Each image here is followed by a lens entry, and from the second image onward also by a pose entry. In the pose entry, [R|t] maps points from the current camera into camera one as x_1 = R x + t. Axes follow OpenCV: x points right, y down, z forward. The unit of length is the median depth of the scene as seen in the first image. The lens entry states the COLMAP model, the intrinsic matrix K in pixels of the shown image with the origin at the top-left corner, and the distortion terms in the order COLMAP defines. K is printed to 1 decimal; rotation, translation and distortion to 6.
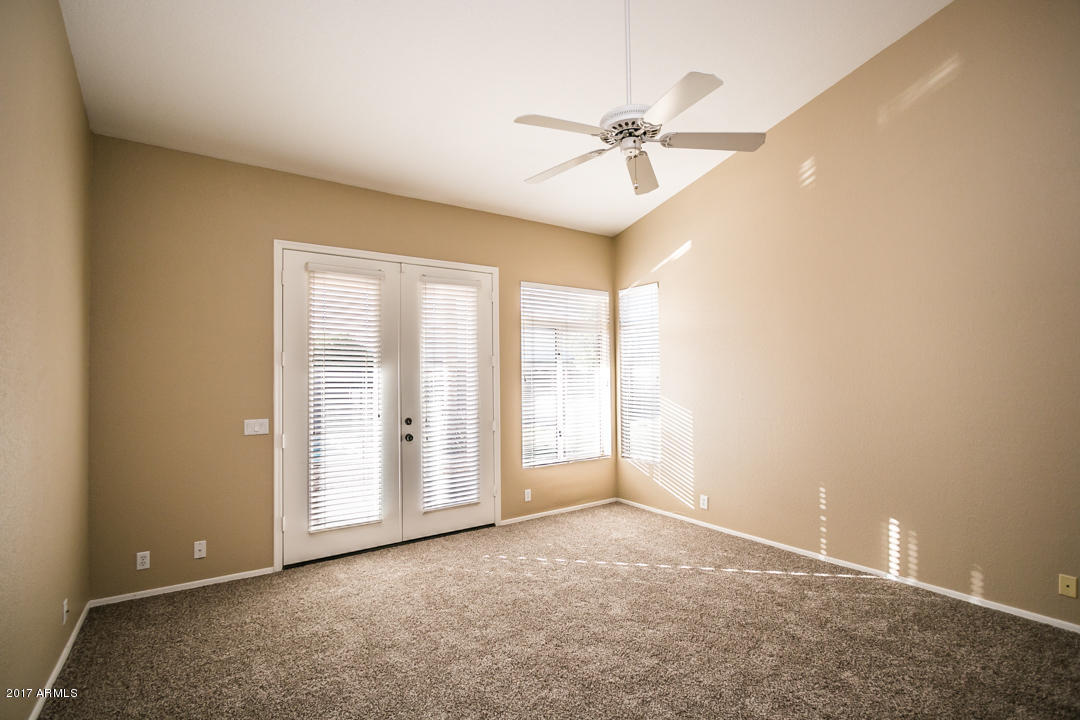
lens RADIAL K [[502.8, 0, 540.0], [0, 502.8, 366.1], [0, 0, 1]] dist [-0.003268, -0.000341]
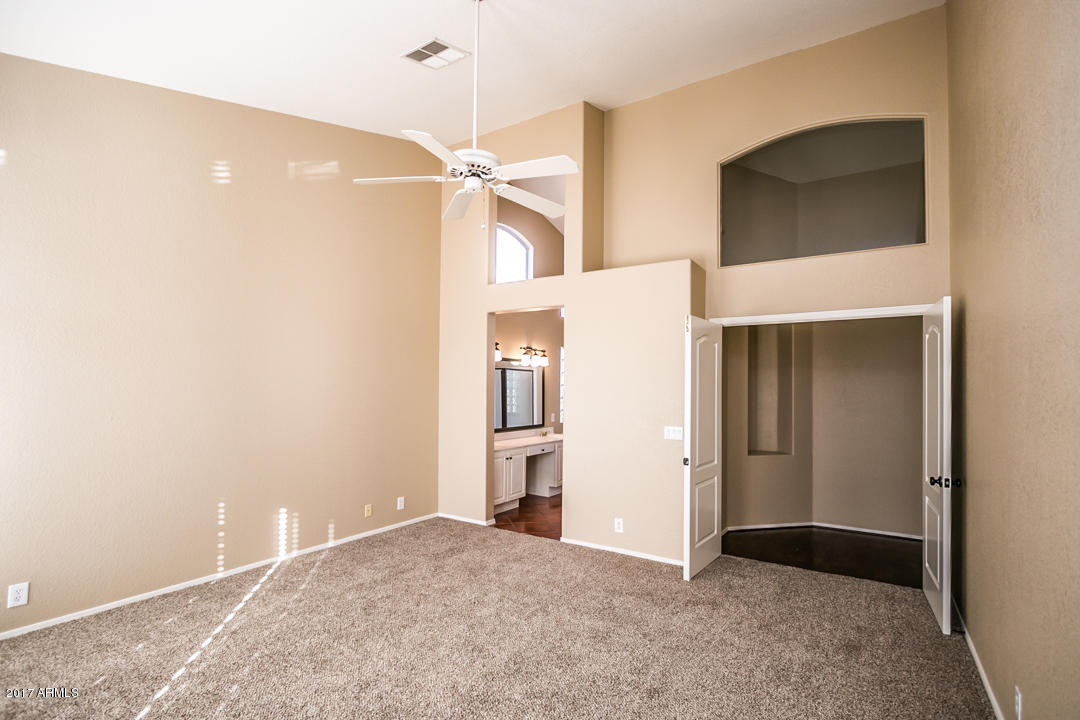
lens RADIAL K [[502.8, 0, 540.0], [0, 502.8, 366.1], [0, 0, 1]] dist [-0.003268, -0.000341]
pose [[-0.345754, 0.043395, 0.937321, -0.637782], [-0.020903, 0.998326, -0.053929, 0.018962], [-0.938092, -0.038239, -0.344268, 0.849217]]
